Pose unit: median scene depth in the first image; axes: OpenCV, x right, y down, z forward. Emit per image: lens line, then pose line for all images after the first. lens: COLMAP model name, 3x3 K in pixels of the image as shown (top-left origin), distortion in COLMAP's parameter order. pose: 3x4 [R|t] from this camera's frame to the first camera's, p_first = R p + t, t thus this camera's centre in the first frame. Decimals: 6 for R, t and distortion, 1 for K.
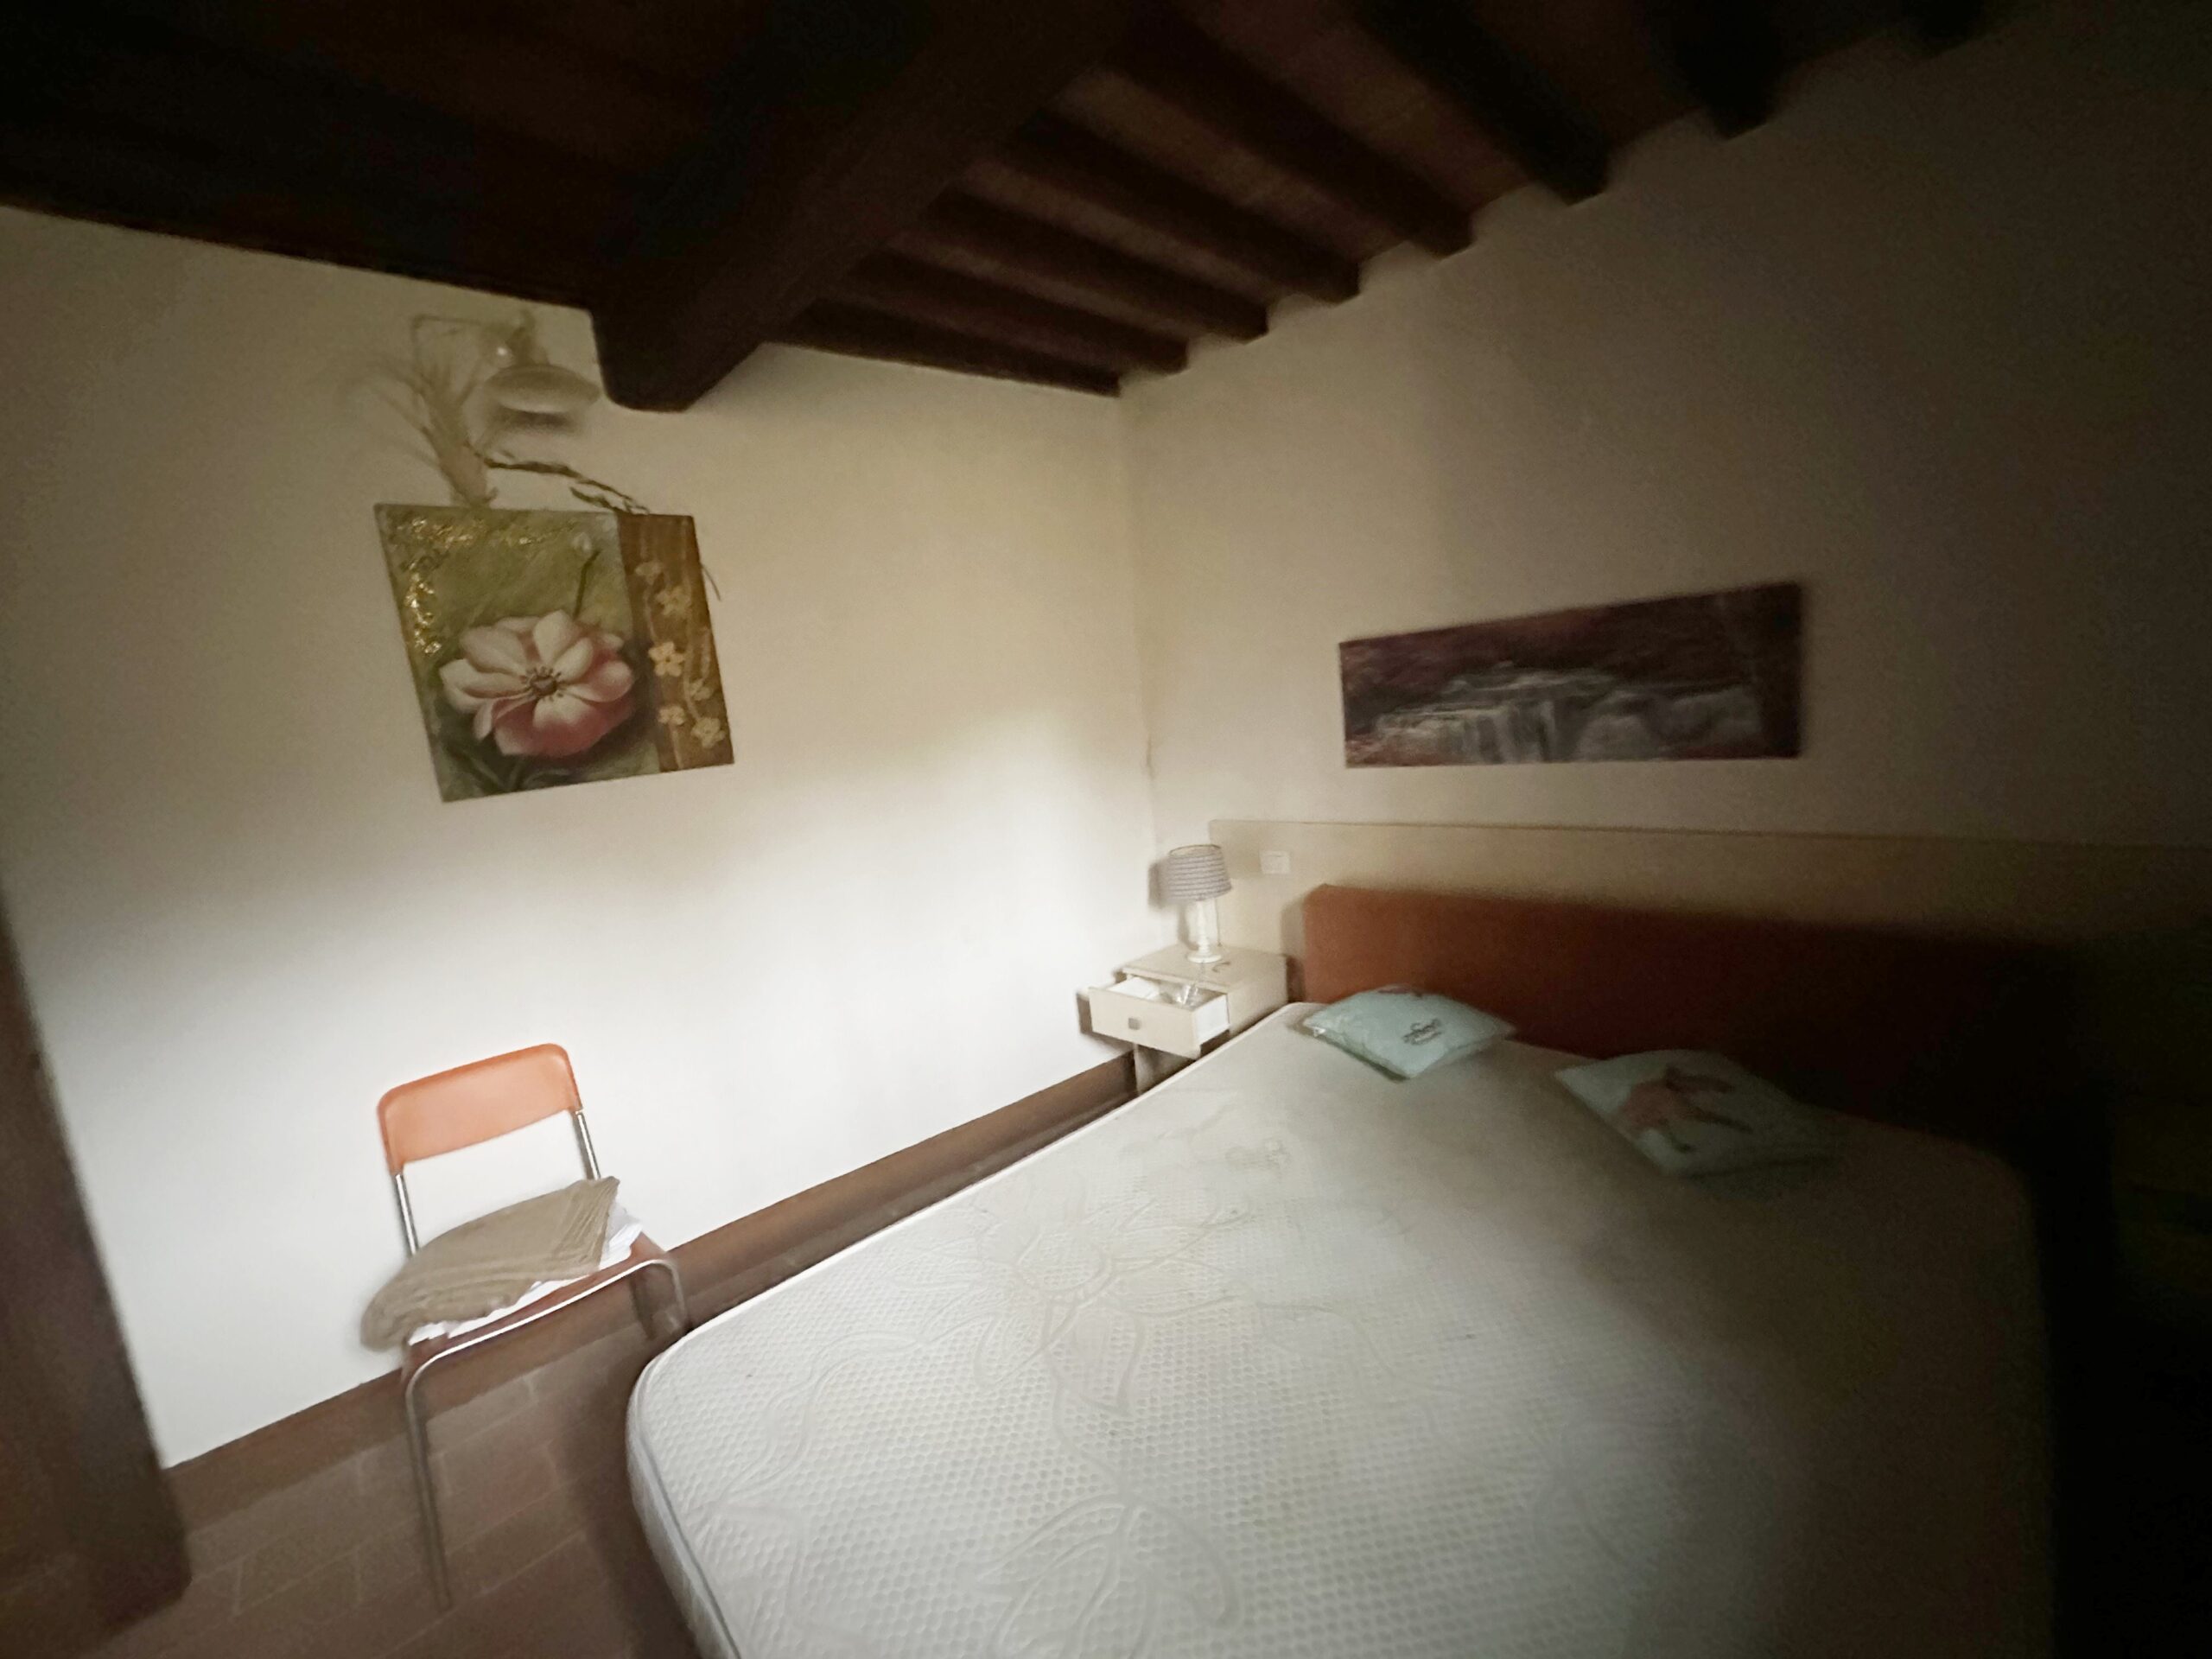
lens RADIAL K [[883.7, 0, 1114.9], [0, 883.7, 828.7], [0, 0, 1]] dist [-0.003106, 0.000684]
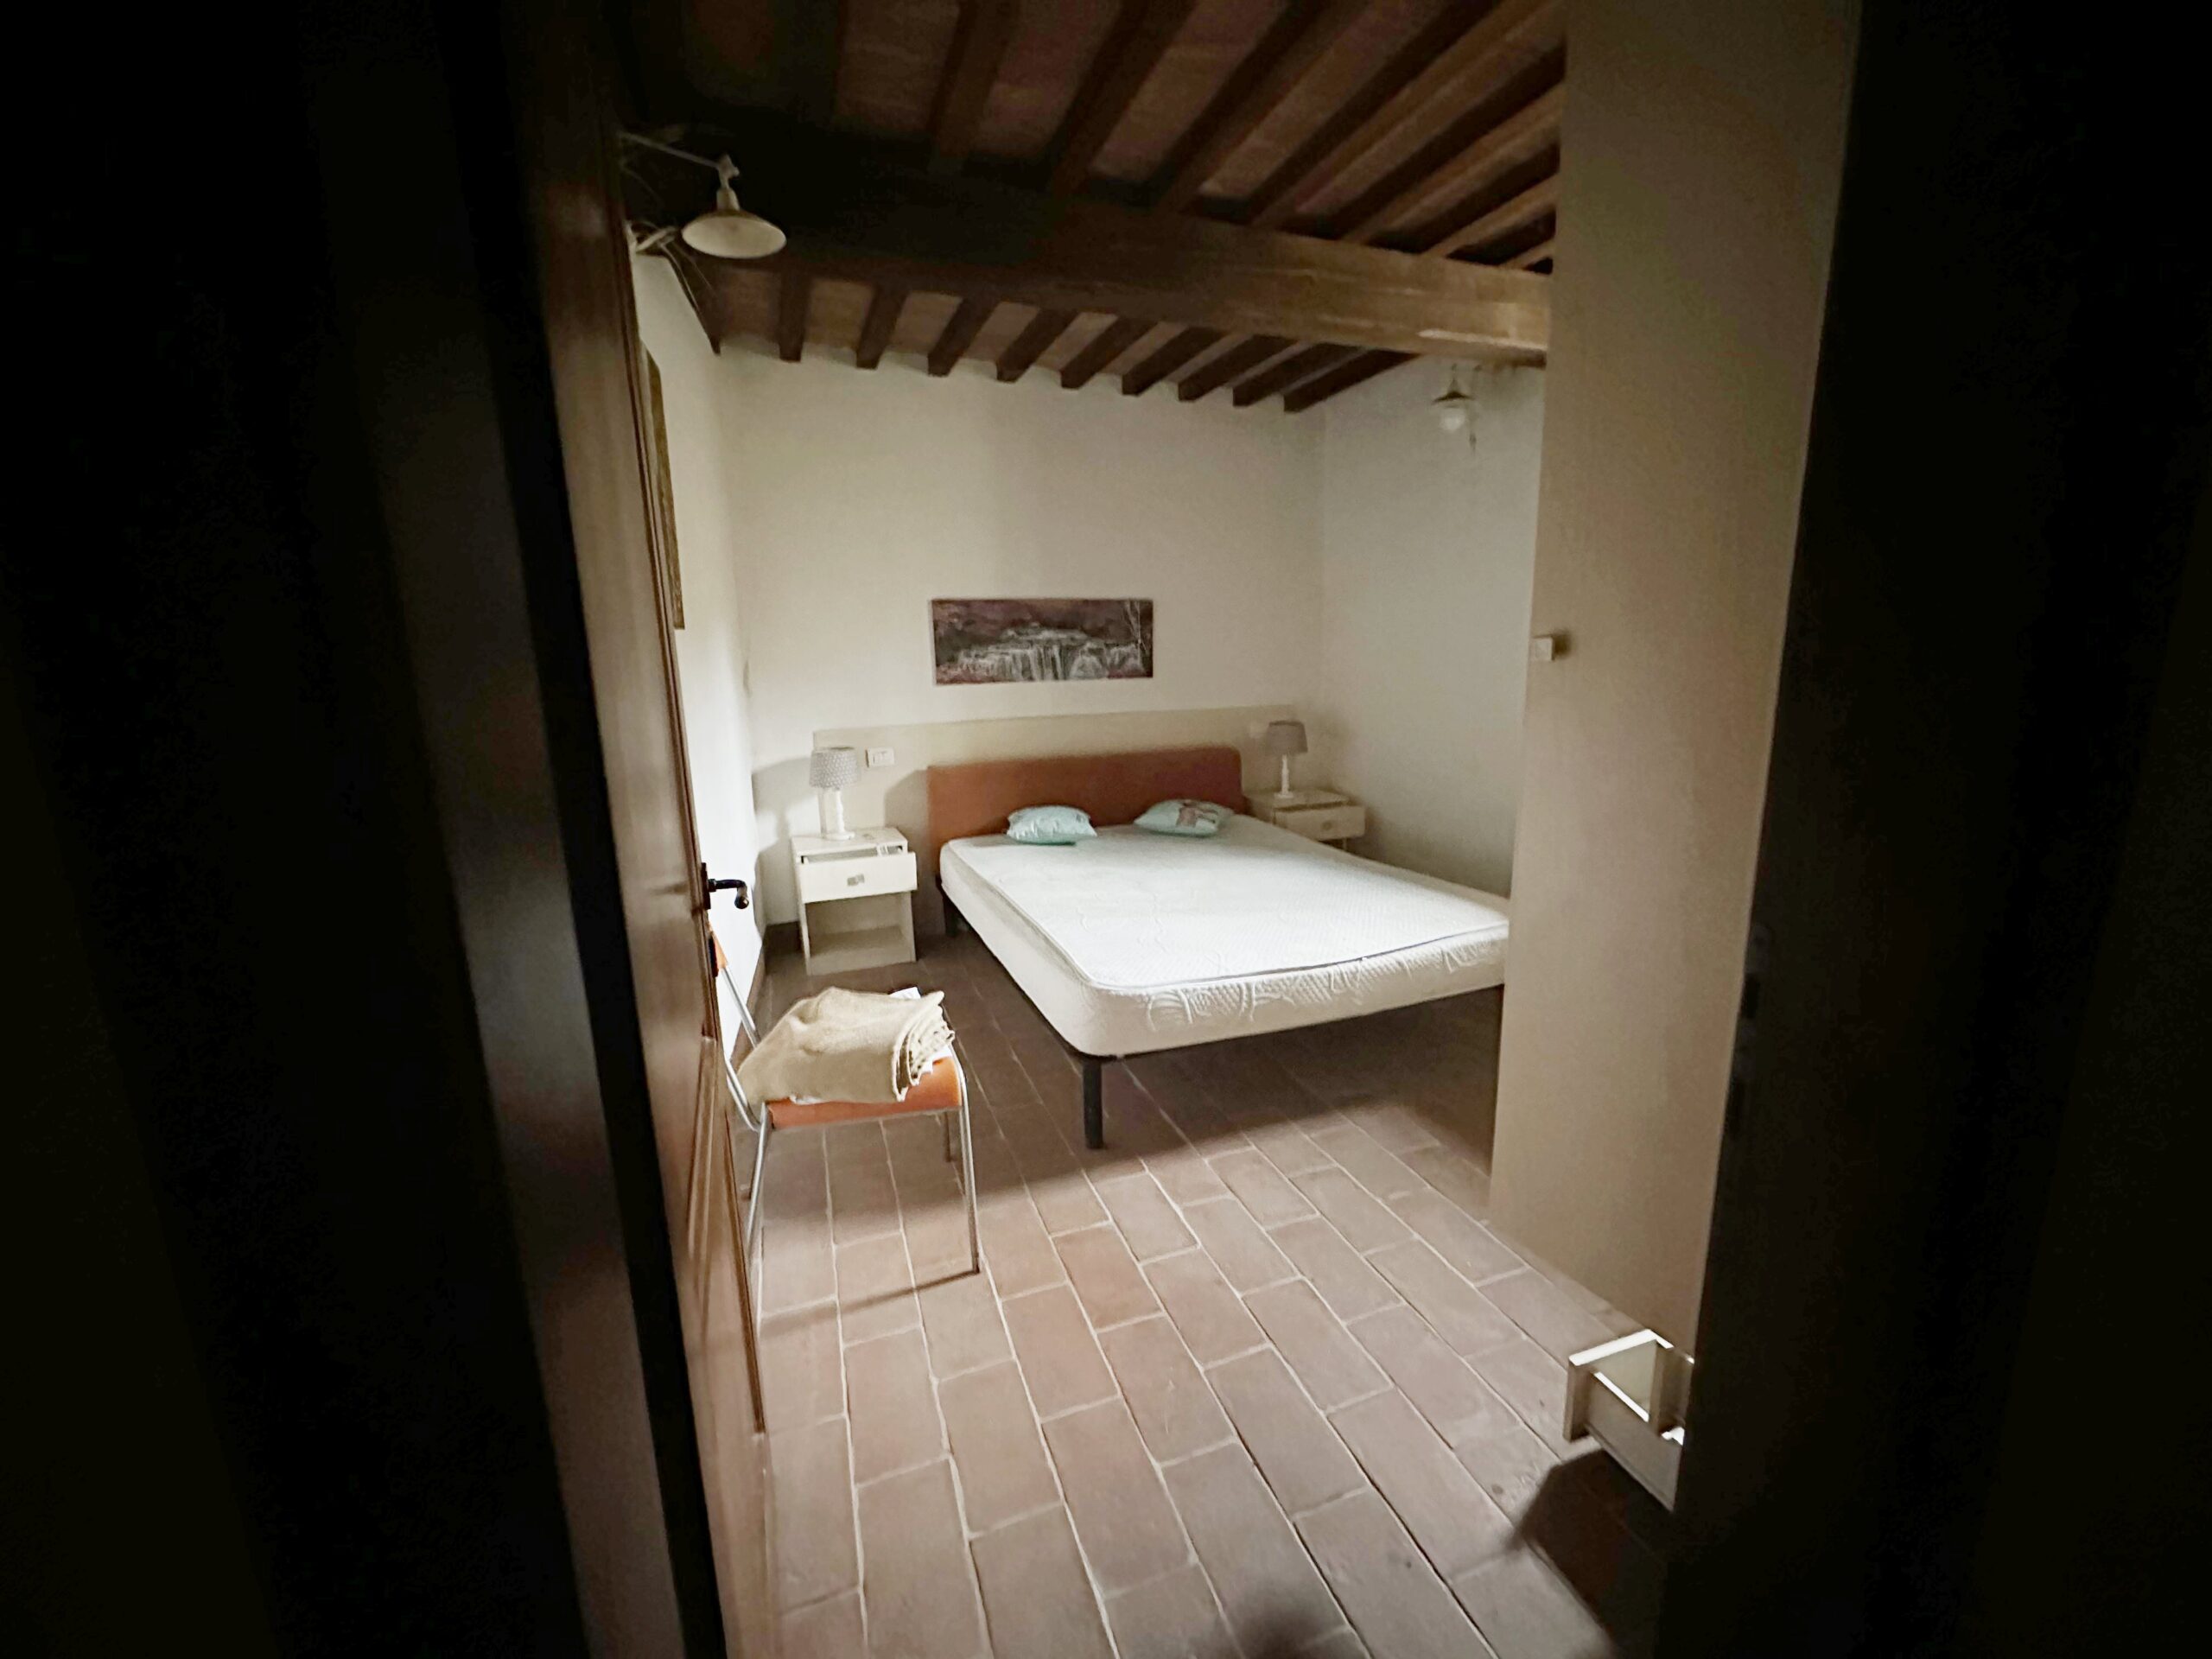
lens RADIAL K [[883.7, 0, 1108.7], [0, 883.7, 827.9], [0, 0, 1]] dist [-0.003106, 0.000684]
pose [[0.403097, -0.090838, 0.910638, -1.116547], [0.116170, 0.992091, 0.047540, 0.147871], [-0.907754, 0.086625, 0.410462, 0.169238]]
